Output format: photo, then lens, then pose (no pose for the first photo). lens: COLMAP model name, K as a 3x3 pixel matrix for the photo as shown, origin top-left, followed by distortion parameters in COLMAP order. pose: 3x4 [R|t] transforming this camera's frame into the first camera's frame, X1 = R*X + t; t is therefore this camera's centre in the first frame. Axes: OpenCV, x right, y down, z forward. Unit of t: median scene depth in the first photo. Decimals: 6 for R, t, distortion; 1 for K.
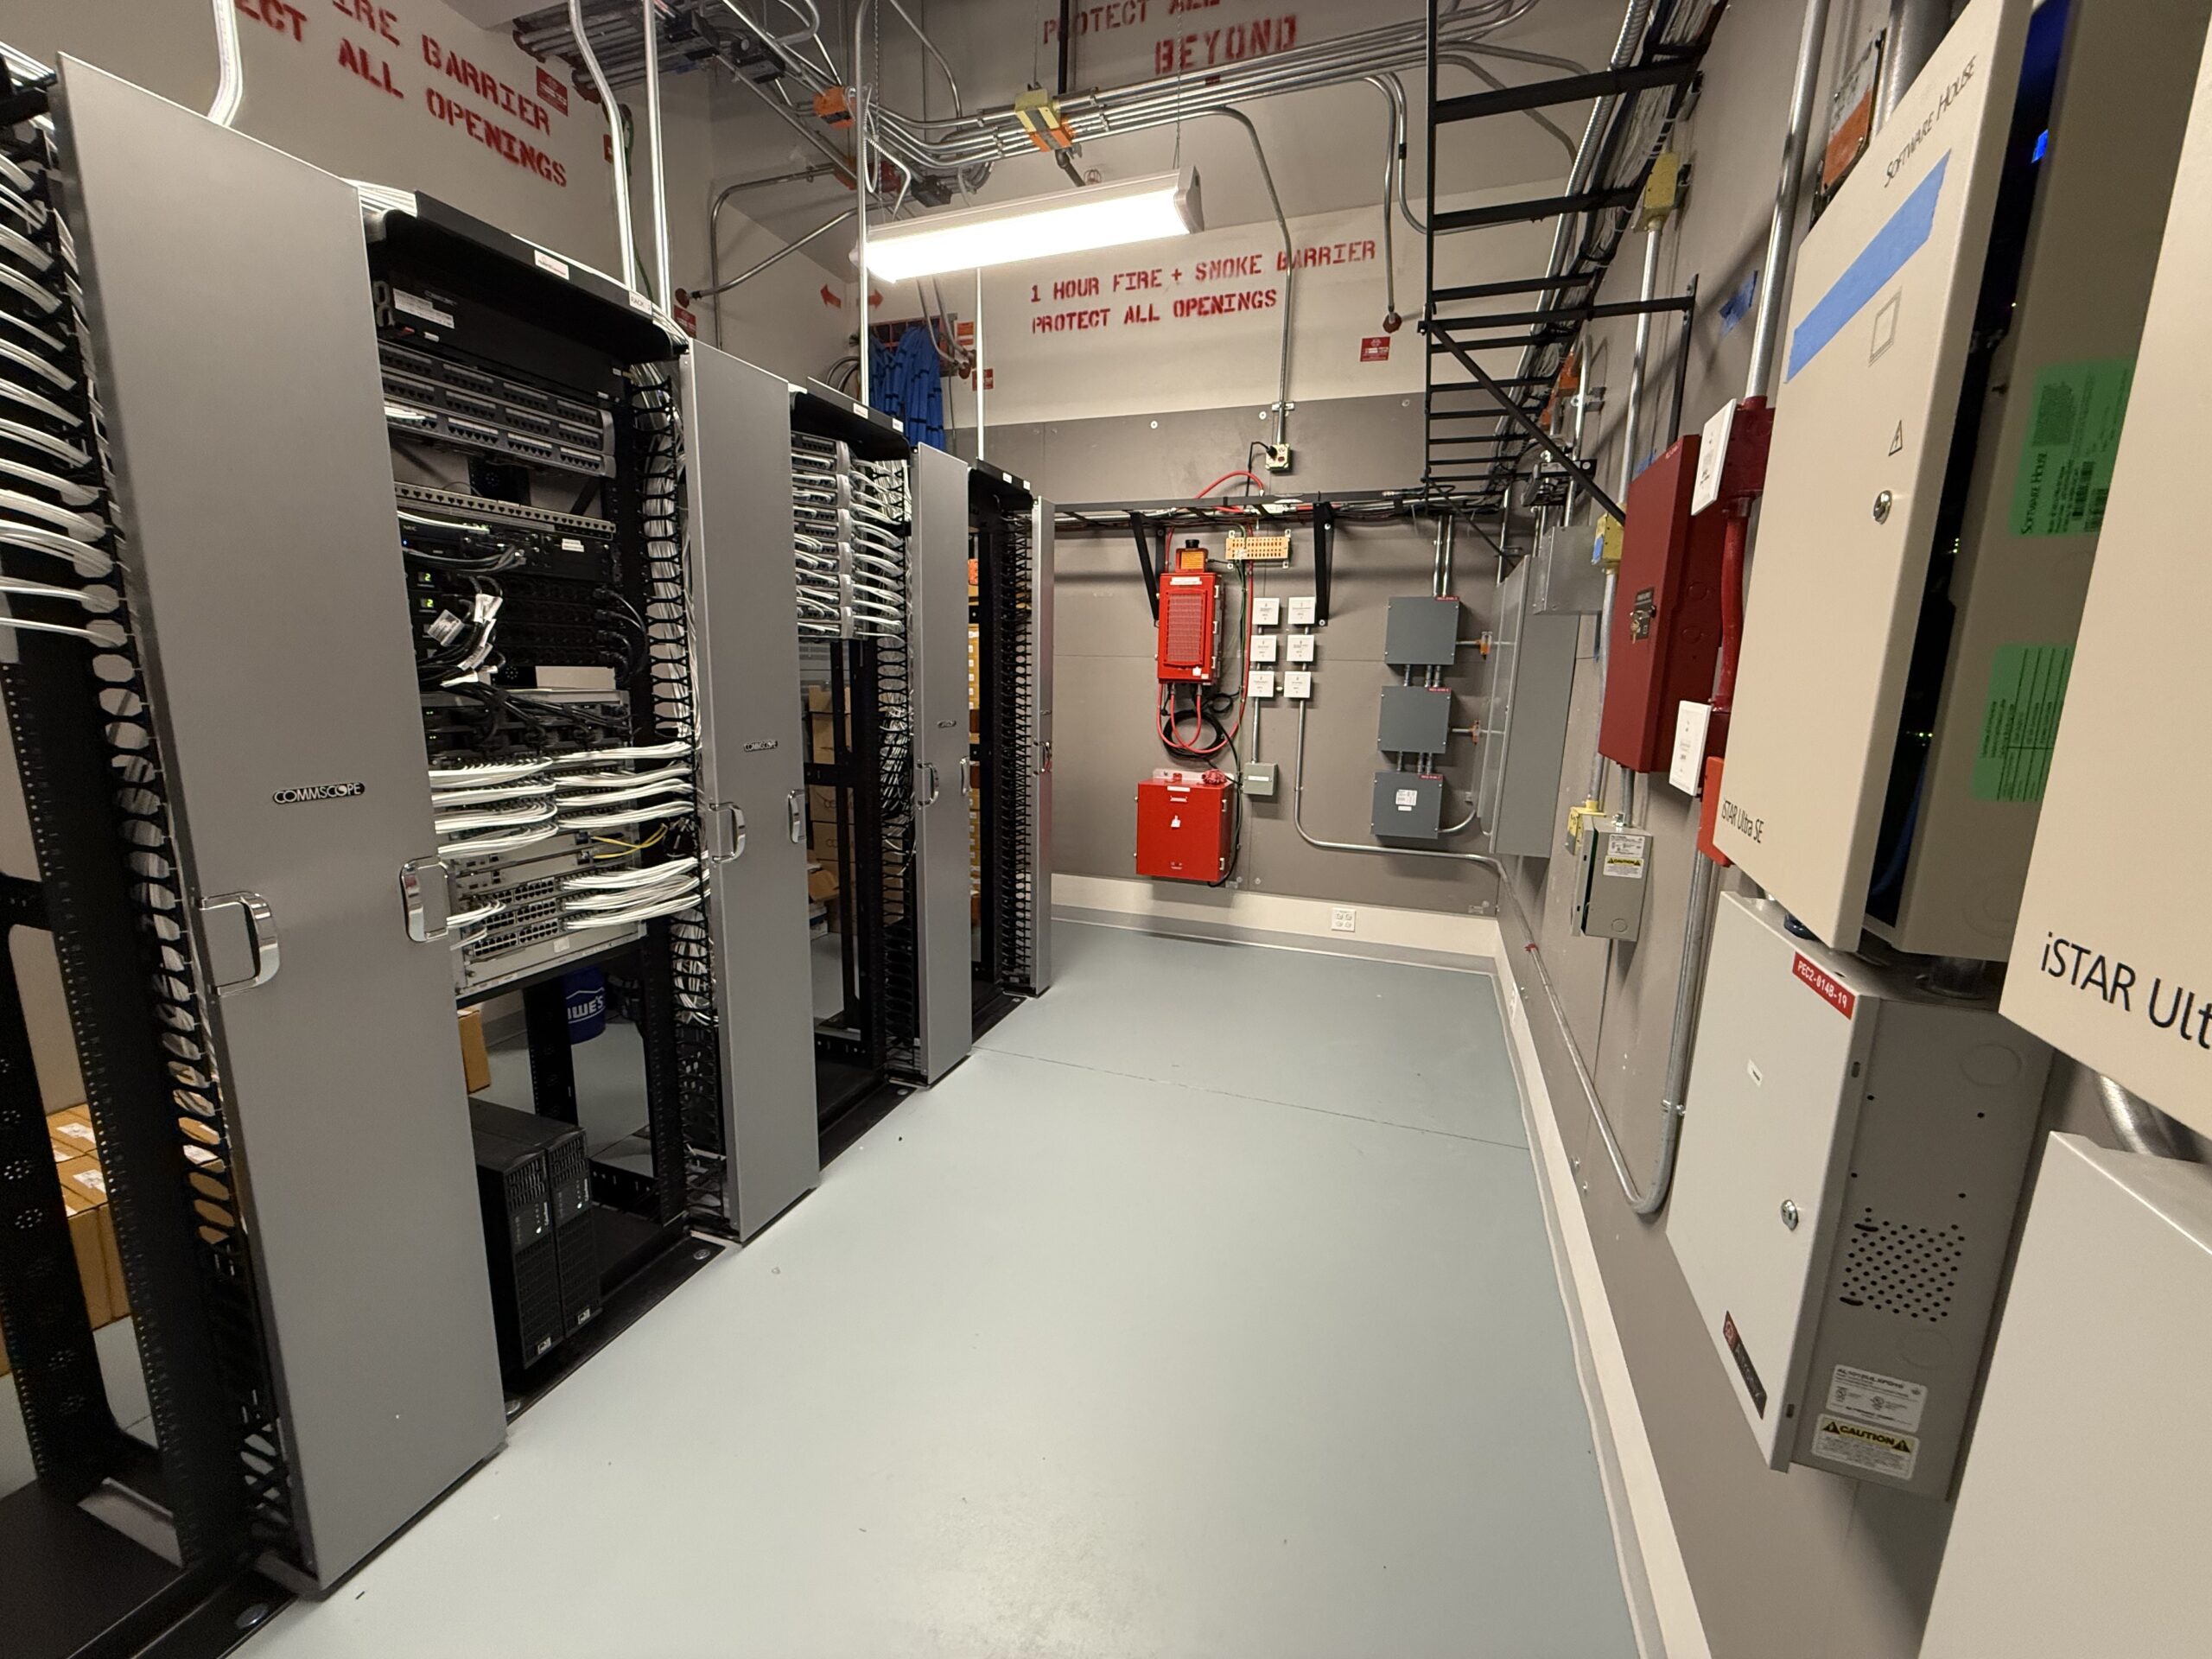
lens RADIAL K [[878.9, 0, 1100.1], [0, 878.9, 828.7], [0, 0, 1]] dist [-0.000586, -0.000024]
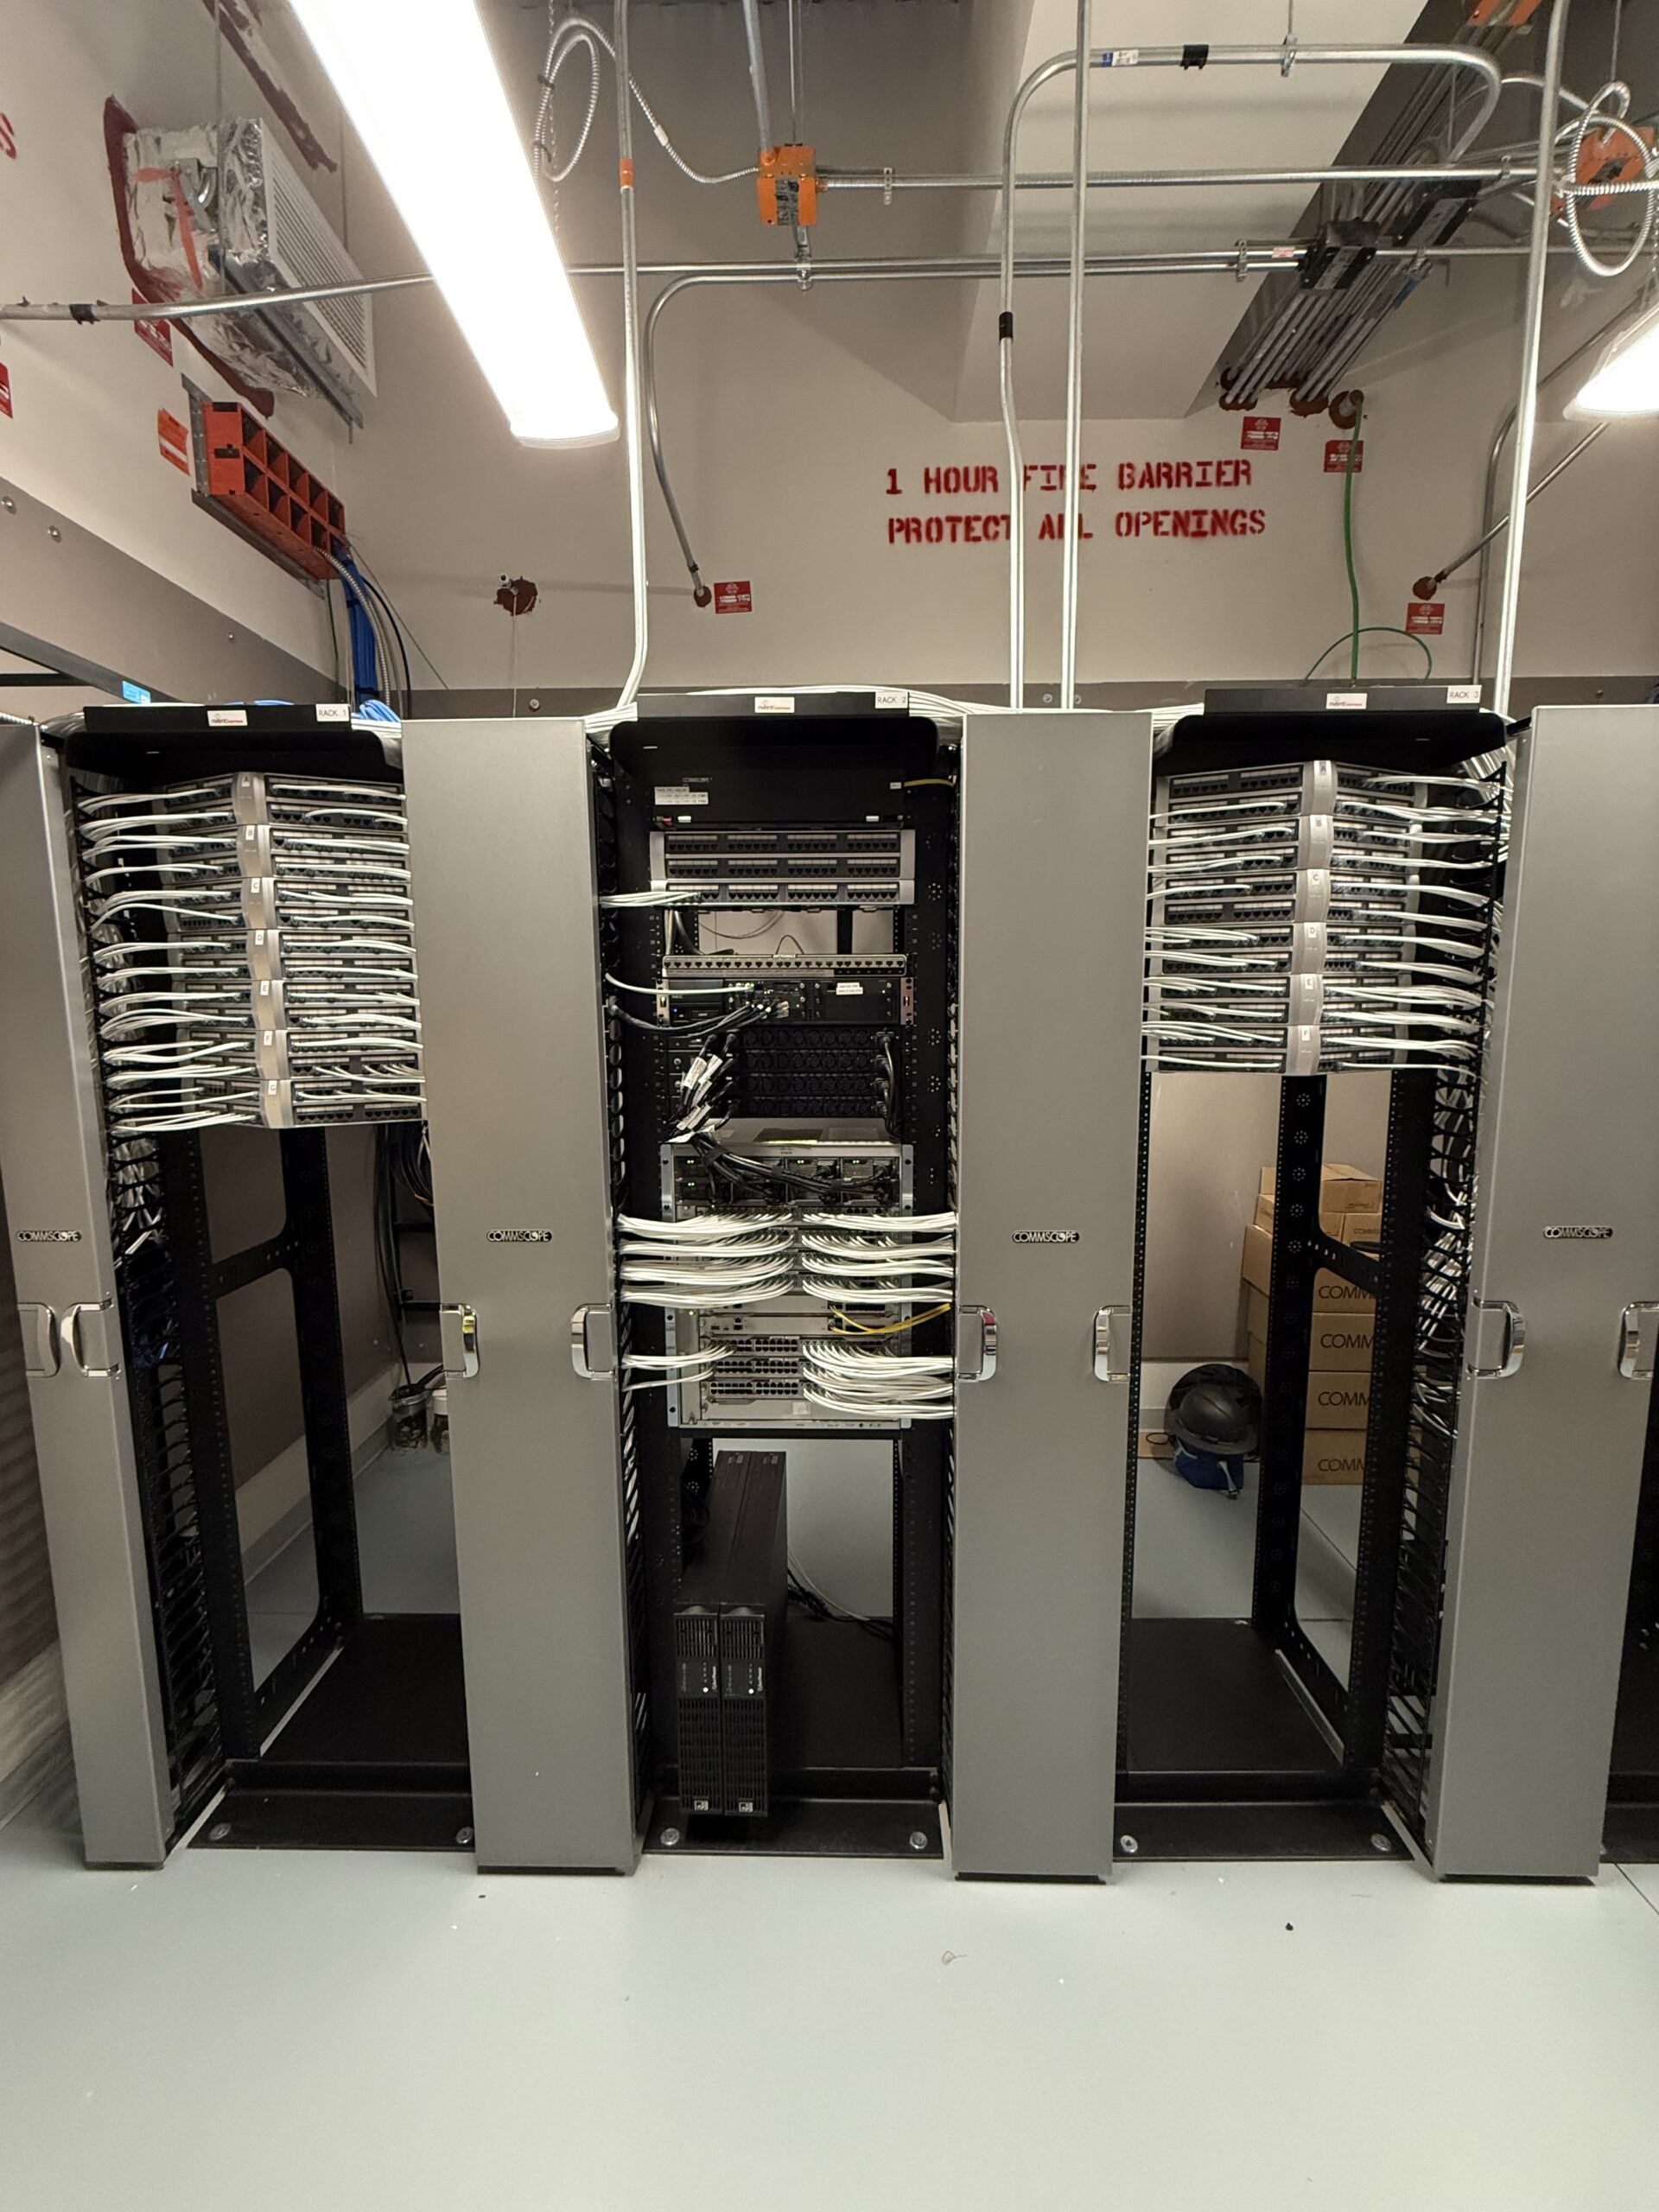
lens RADIAL K [[878.9, 0, 830.8], [0, 878.9, 1100.2], [0, 0, 1]] dist [-0.000586, -0.000024]
pose [[0.327858, 0.092570, -0.940181, 0.170378], [-0.159710, 0.986295, 0.041416, -0.162362], [0.931129, 0.136578, 0.338149, 0.461175]]
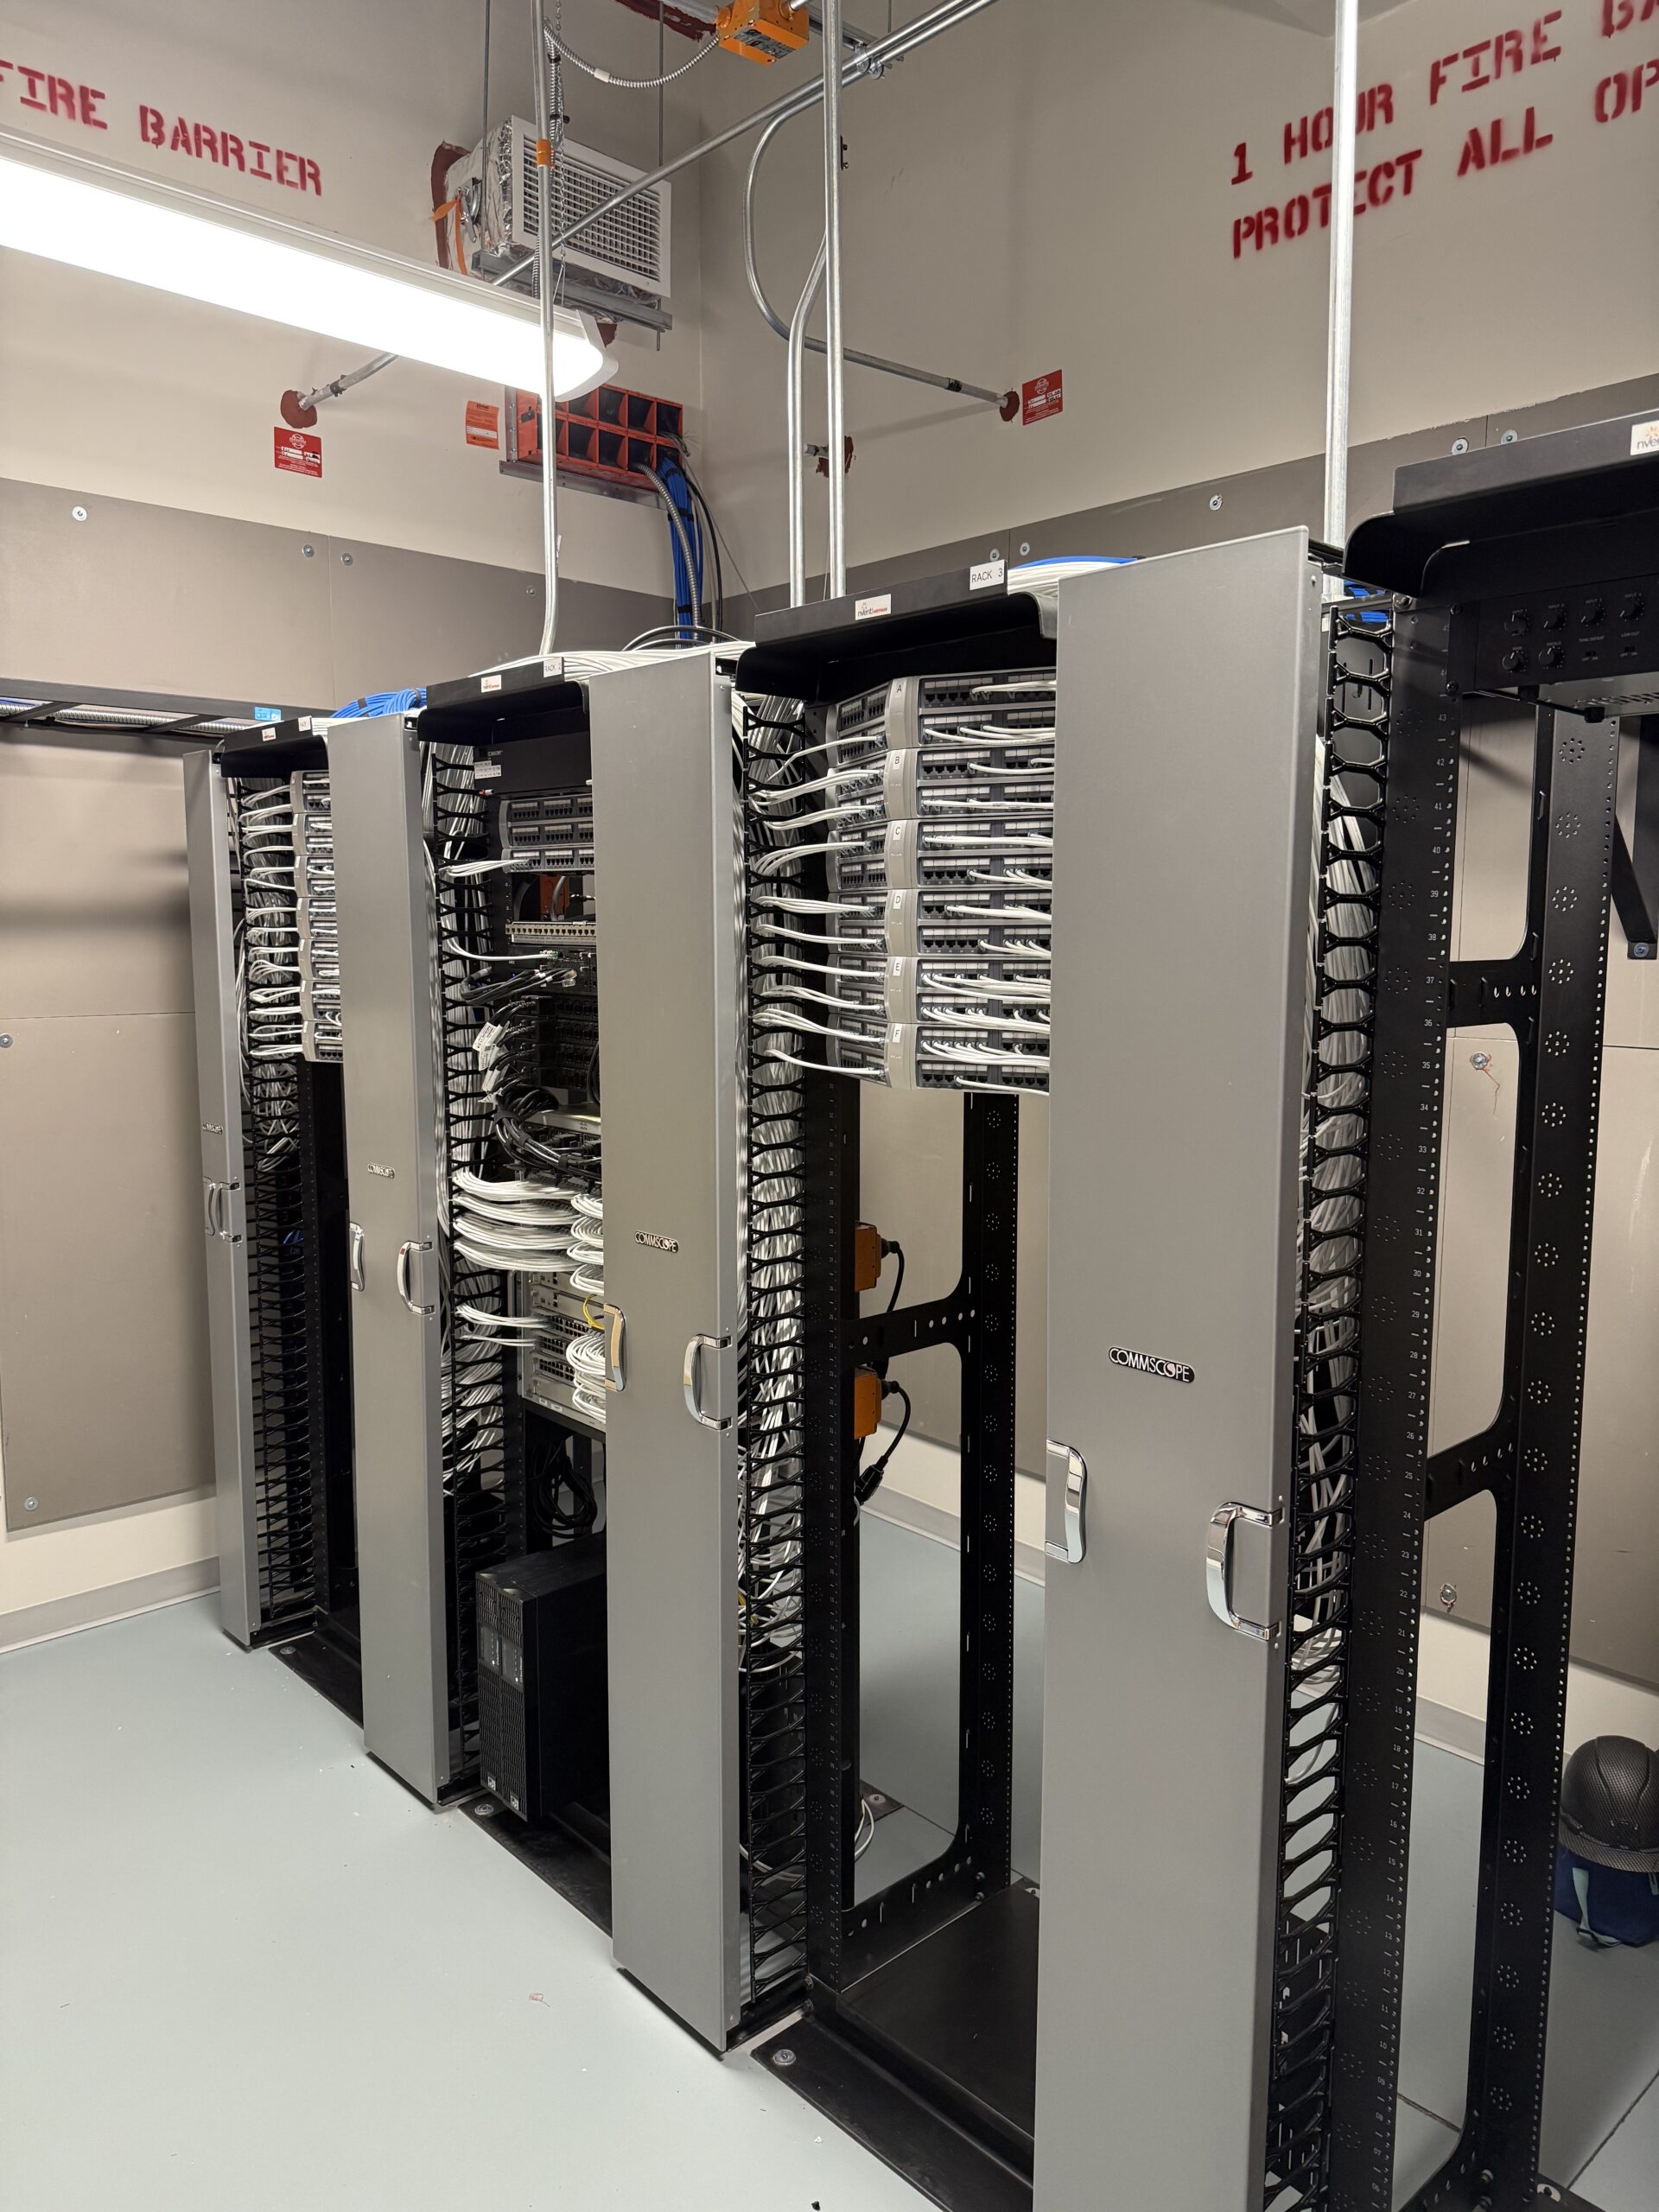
lens RADIAL K [[1563.5, 0, 823.8], [0, 1563.5, 1106.6], [0, 0, 1]] dist [0.038190, -0.043916]
pose [[-0.462683, 0.080576, -0.882855, 0.430479], [-0.175581, 0.967805, 0.180347, -0.327235], [0.868963, 0.238456, -0.433639, 1.243108]]
